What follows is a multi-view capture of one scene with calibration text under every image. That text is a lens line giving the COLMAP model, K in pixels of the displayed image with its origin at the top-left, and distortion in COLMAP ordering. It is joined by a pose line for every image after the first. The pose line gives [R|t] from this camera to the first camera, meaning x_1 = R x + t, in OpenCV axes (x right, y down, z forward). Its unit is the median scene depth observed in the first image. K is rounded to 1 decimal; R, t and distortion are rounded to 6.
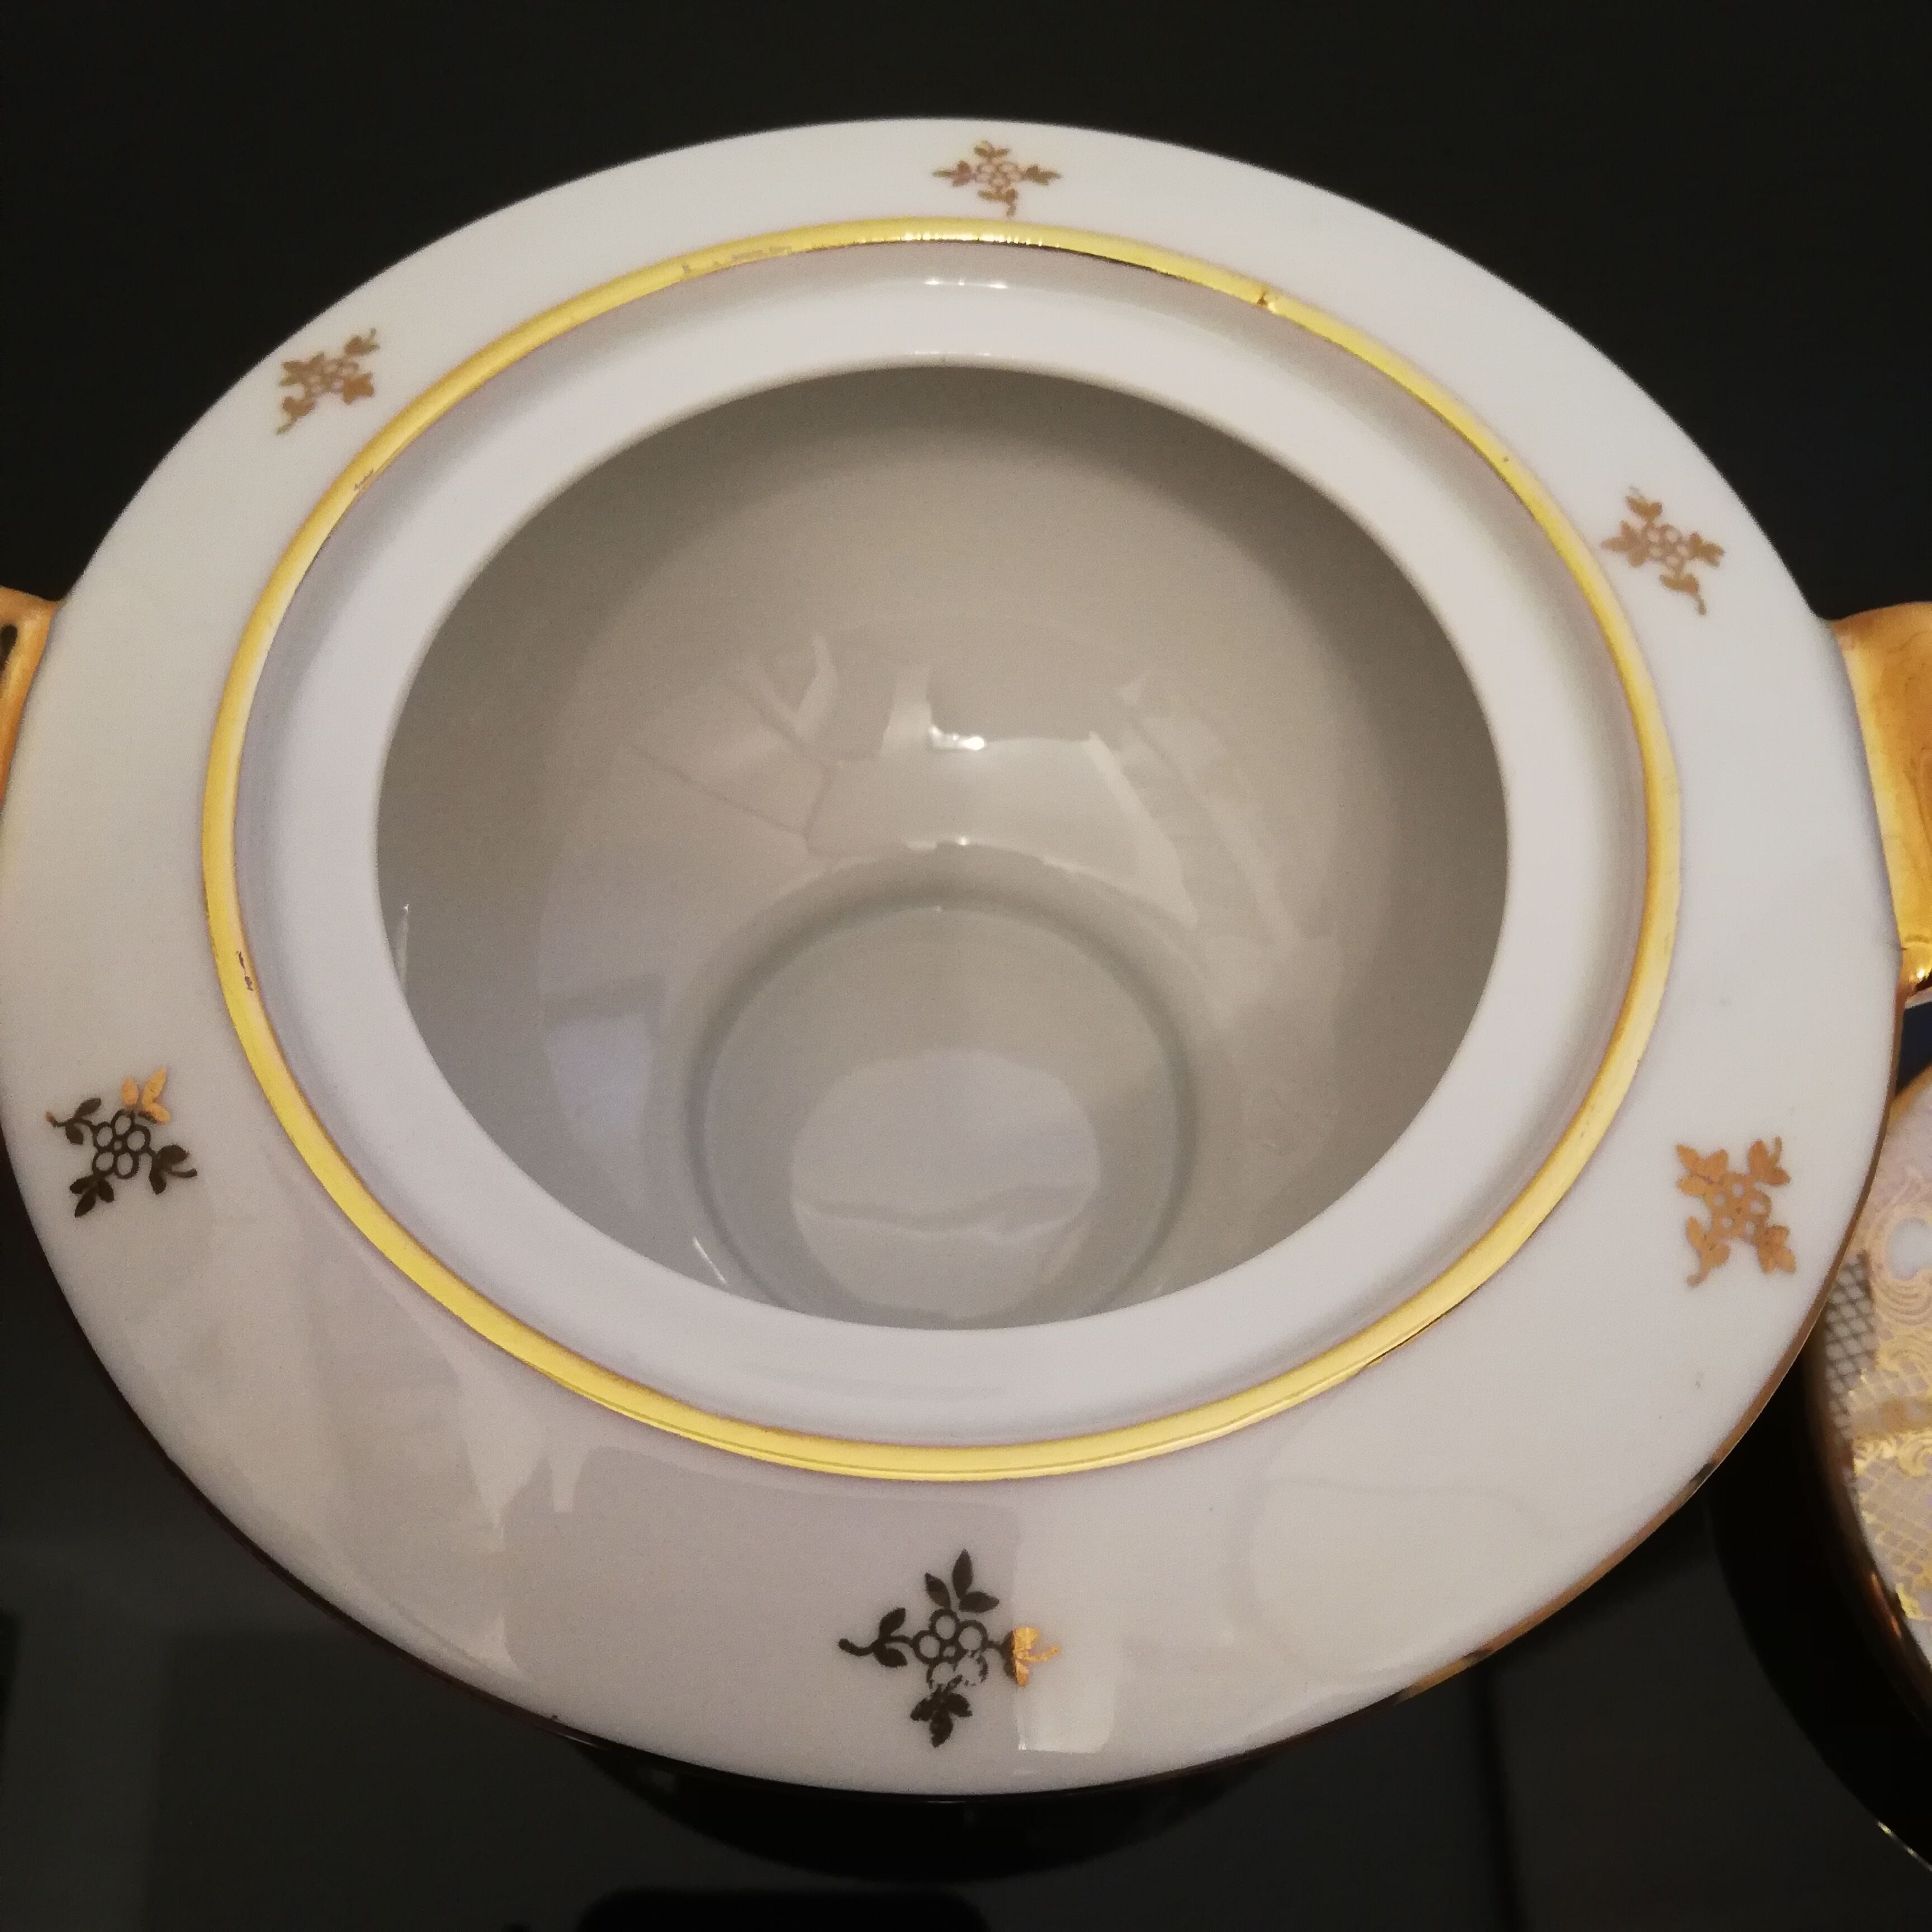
lens RADIAL K [[2031.5, 0, 966.0], [0, 2031.5, 966.0], [0, 0, 1]] dist [0.075519, -0.265757]
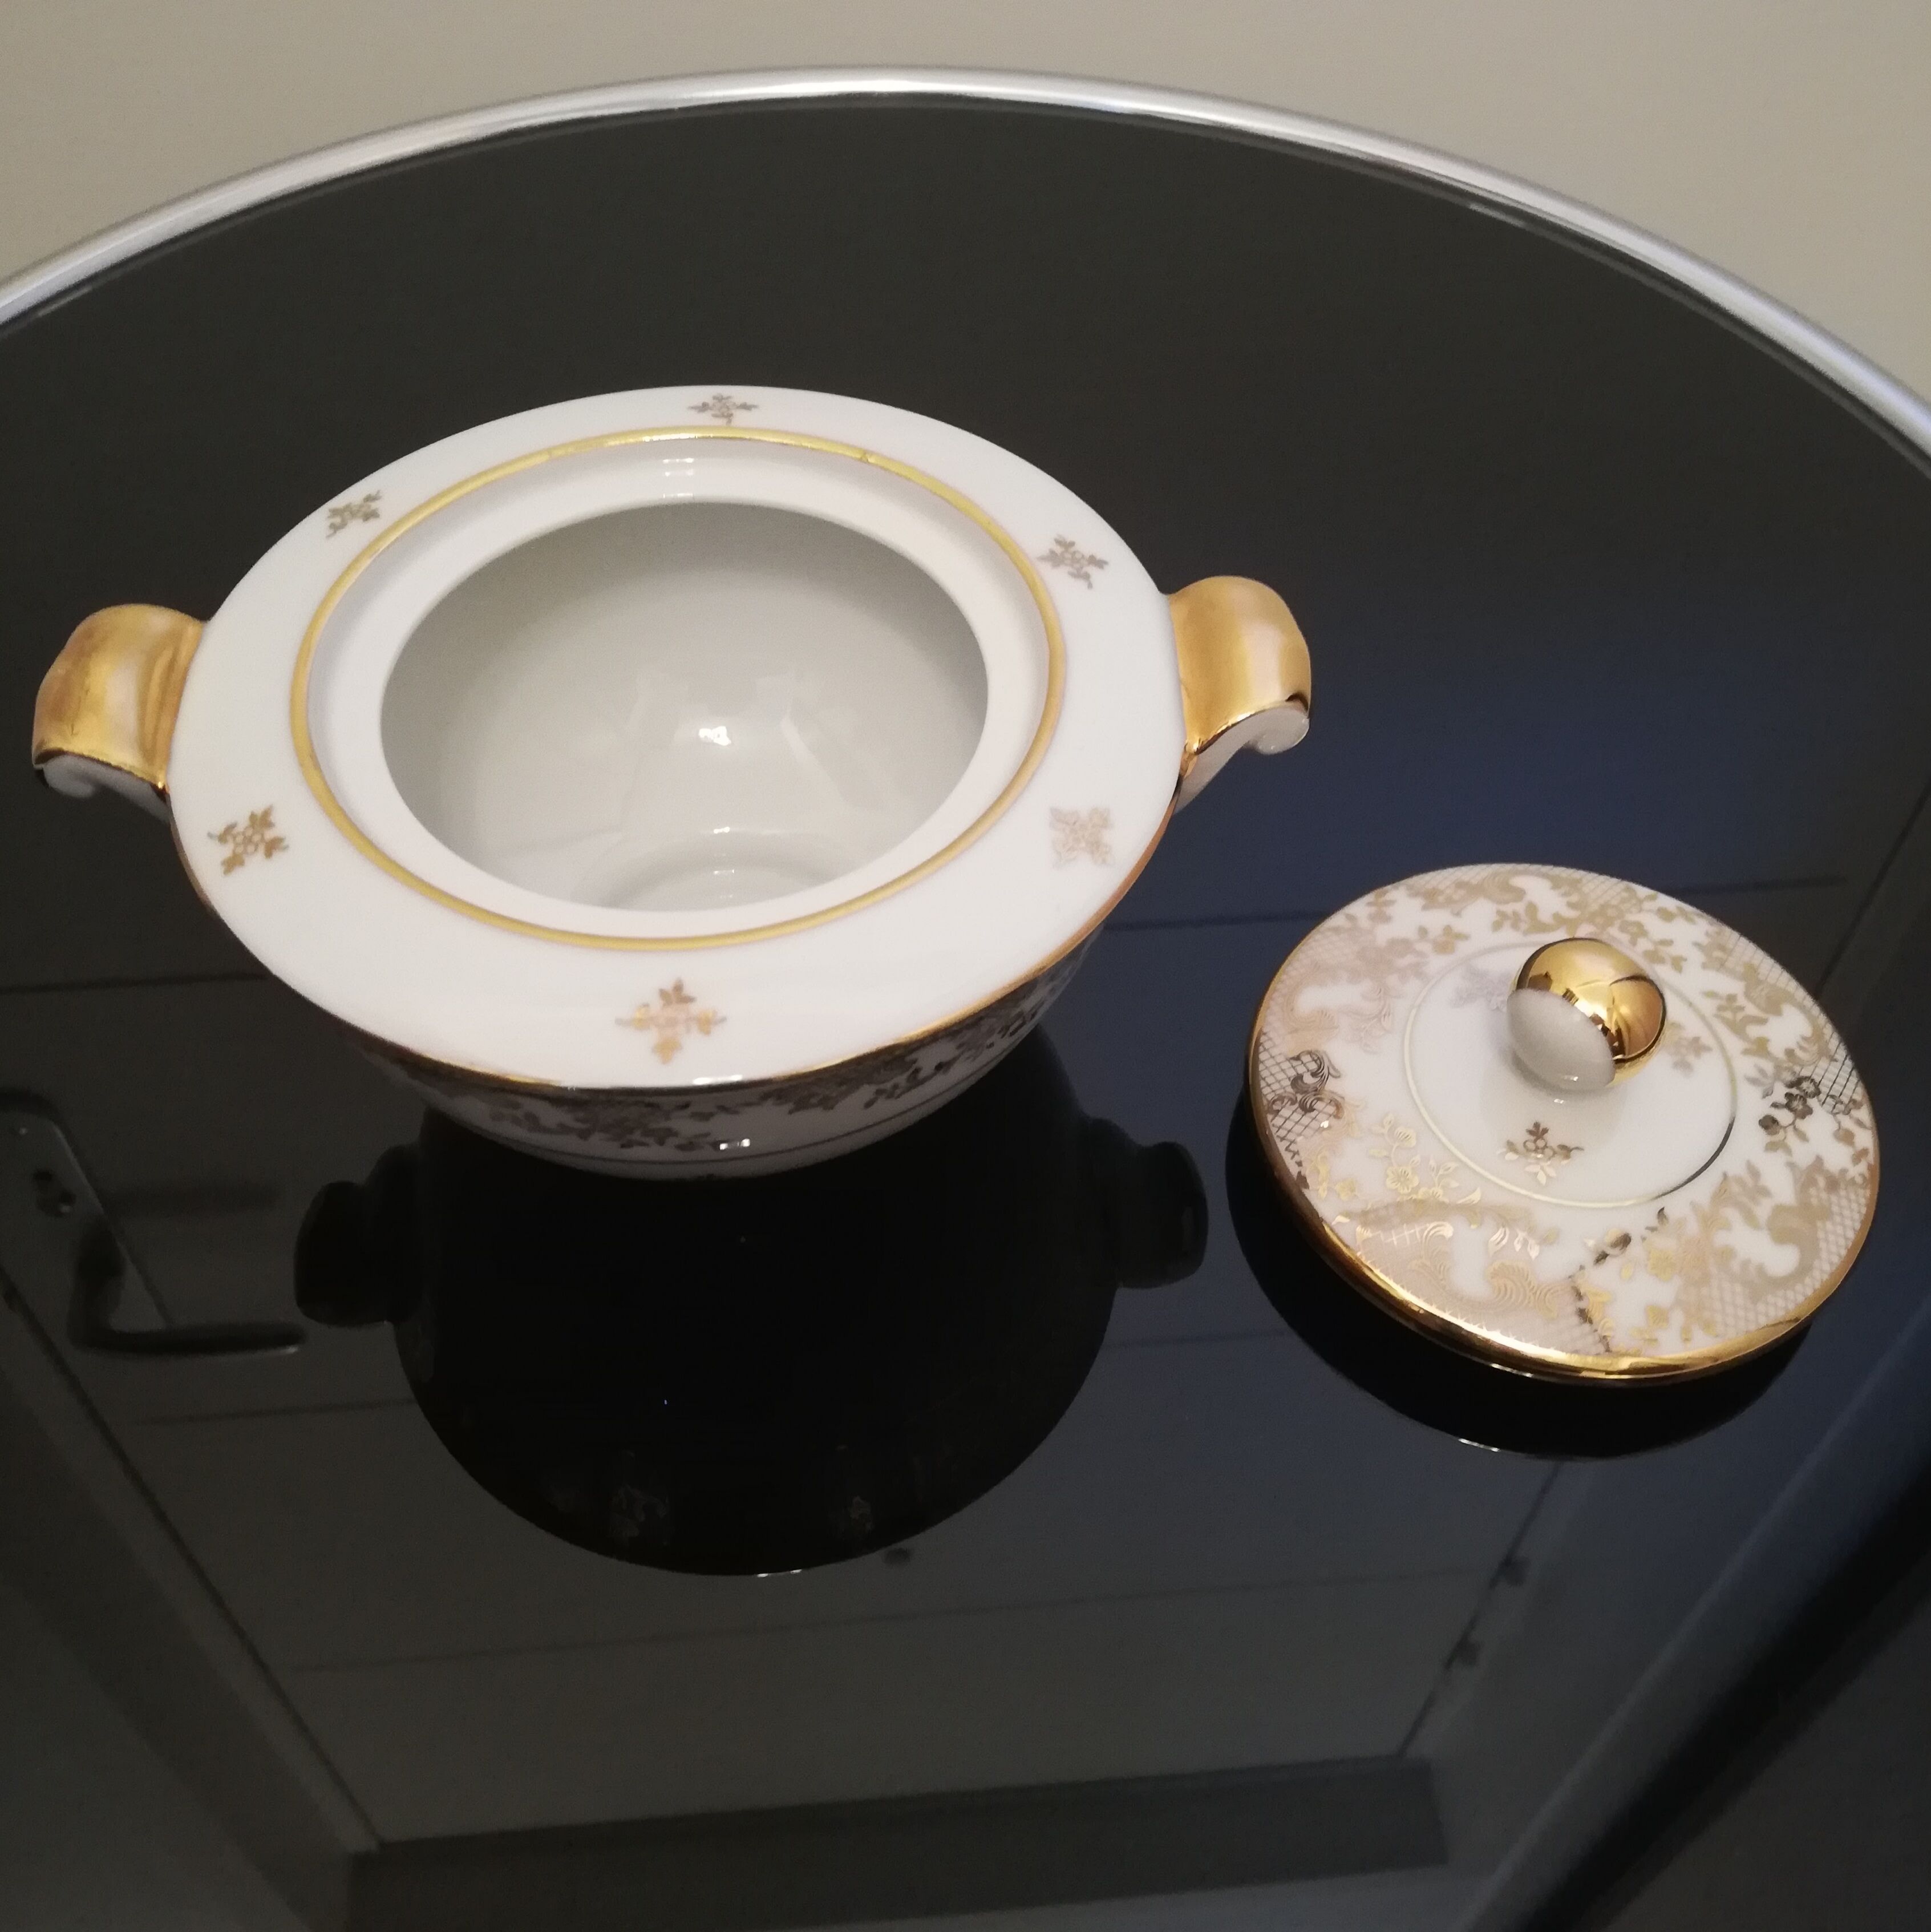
lens RADIAL K [[1980.5, 0, 961.3], [0, 1980.5, 1004.0], [0, 0, 1]] dist [0.125123, -0.353289]
pose [[0.998595, -0.049345, 0.019300, 0.212680], [0.052247, 0.977625, -0.203762, 0.647666], [-0.008814, 0.204484, 0.978830, -0.815116]]
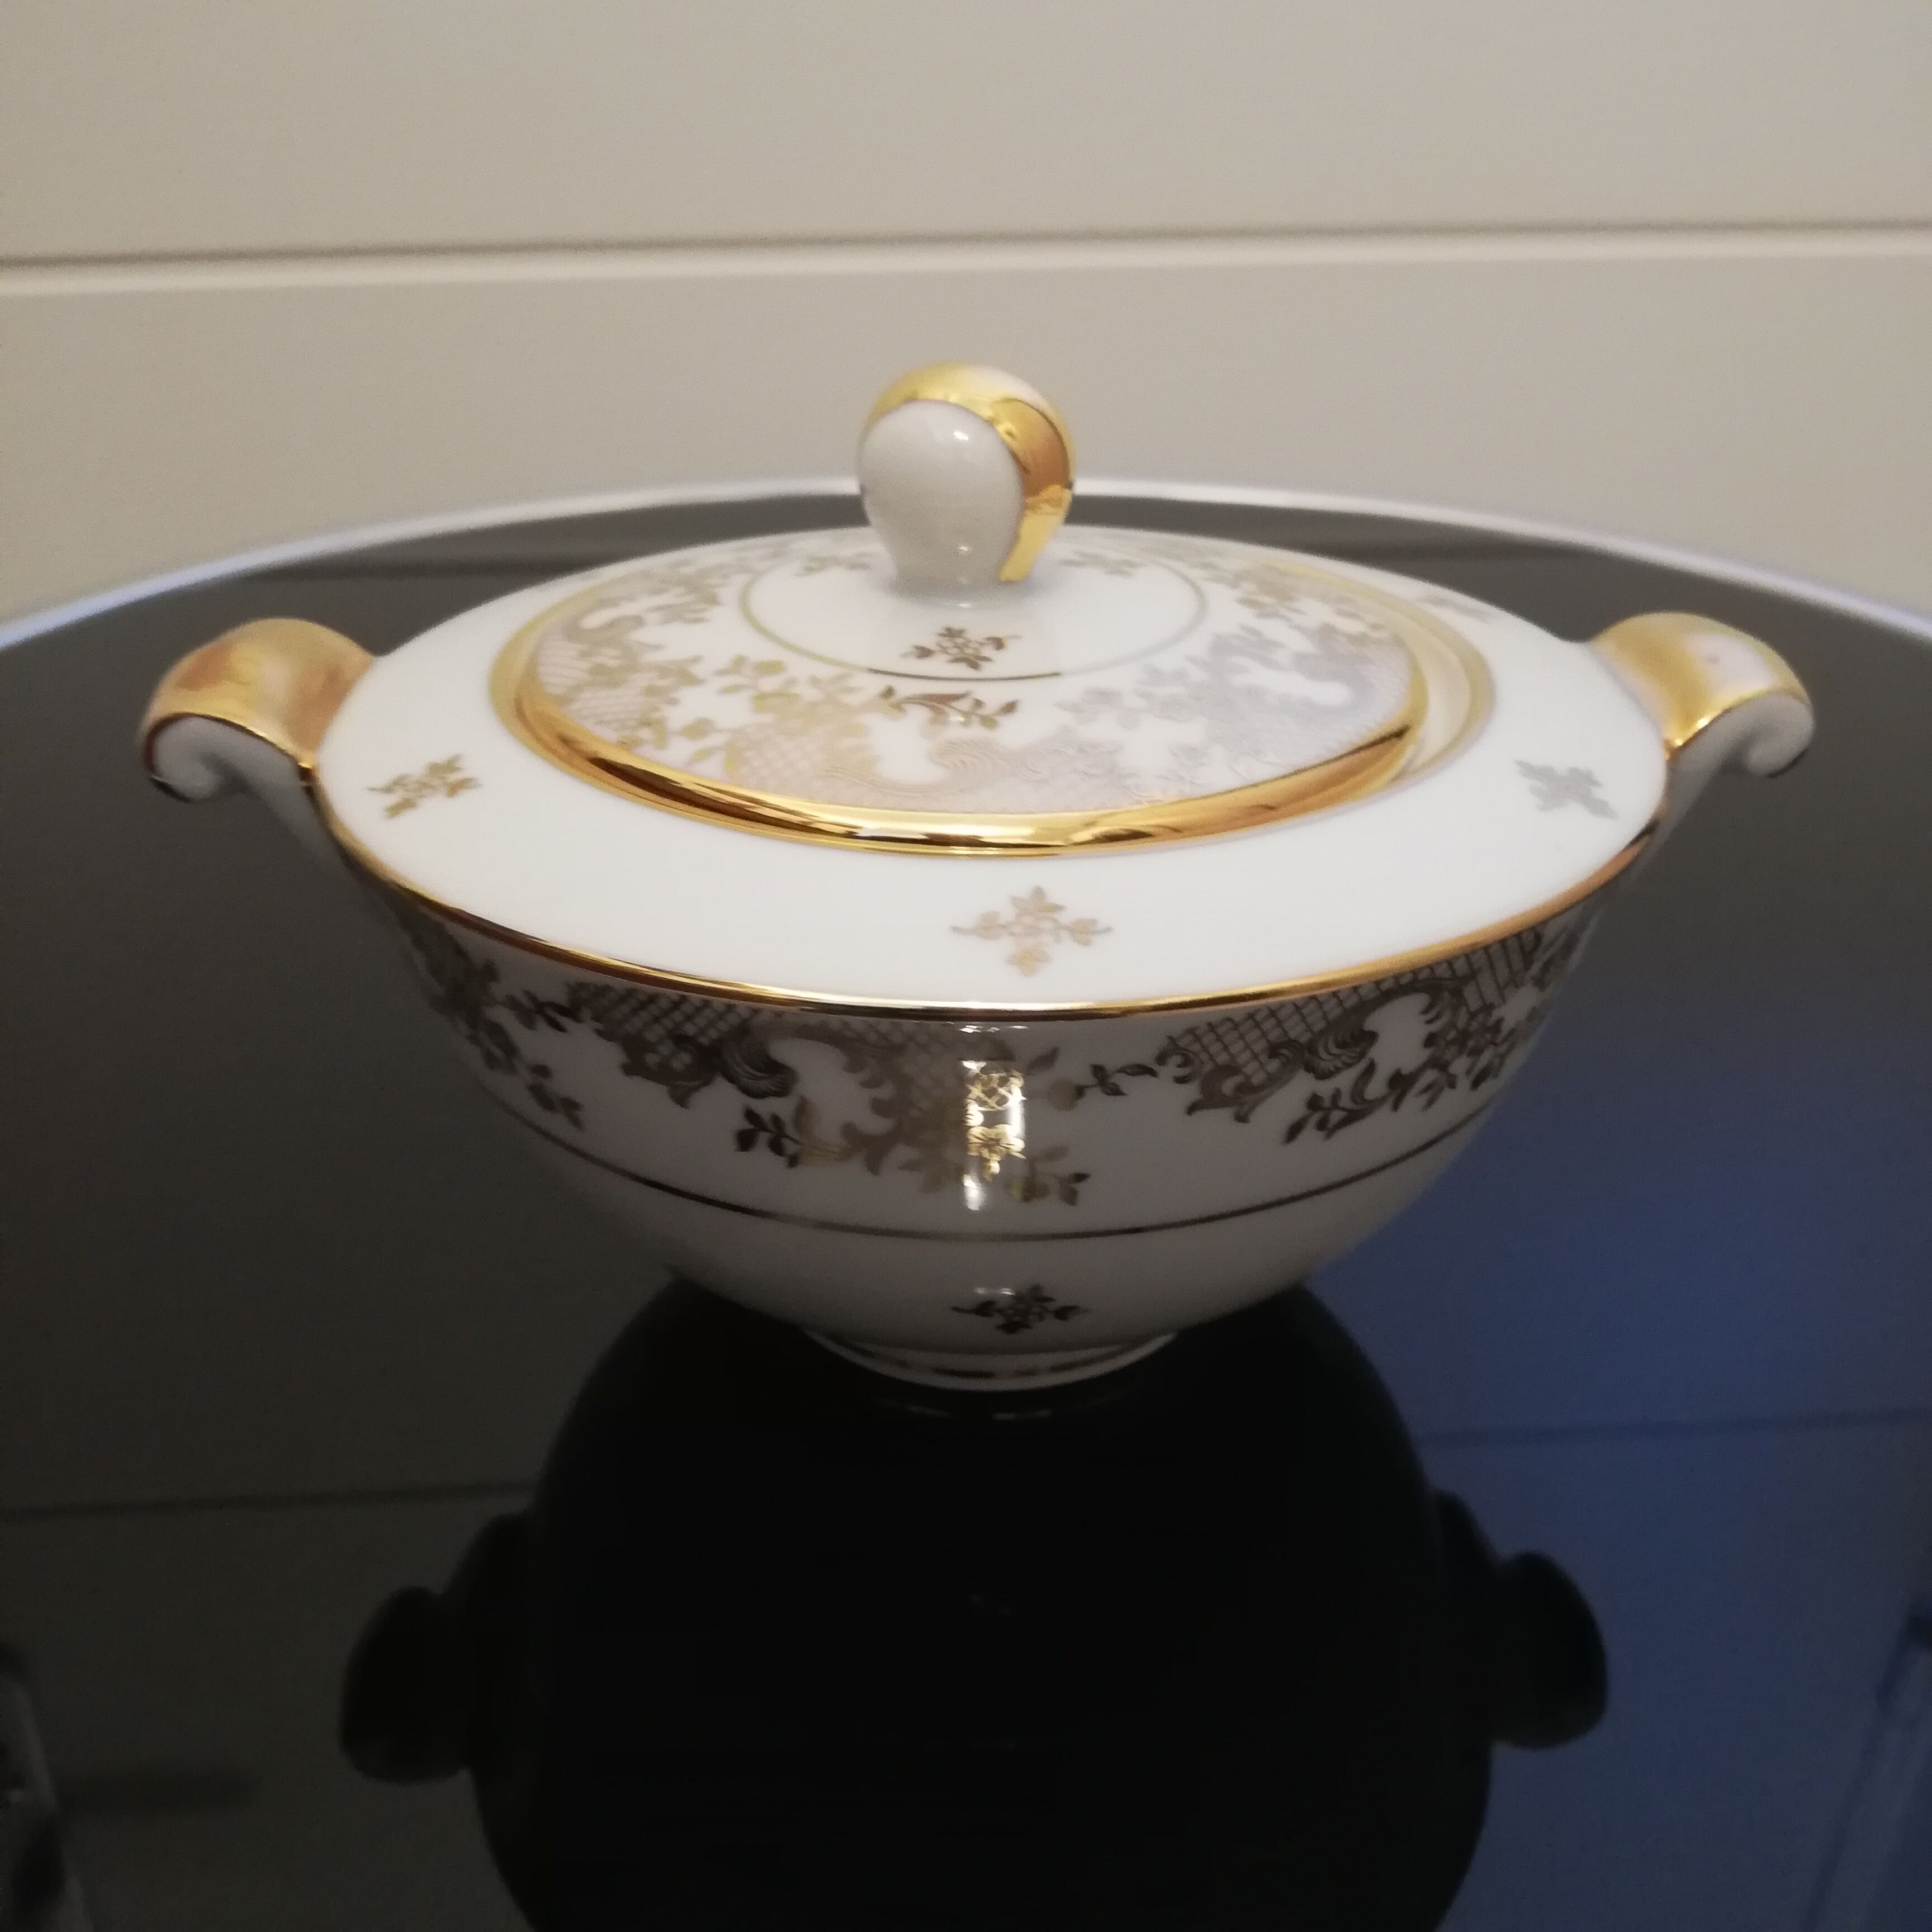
lens RADIAL K [[2031.5, 0, 966.0], [0, 2031.5, 966.0], [0, 0, 1]] dist [0.075519, -0.265757]
pose [[0.999143, -0.033398, 0.024456, -0.075841], [0.041394, 0.809403, -0.585793, 1.012892], [-0.000230, 0.586303, 0.810092, -0.072217]]
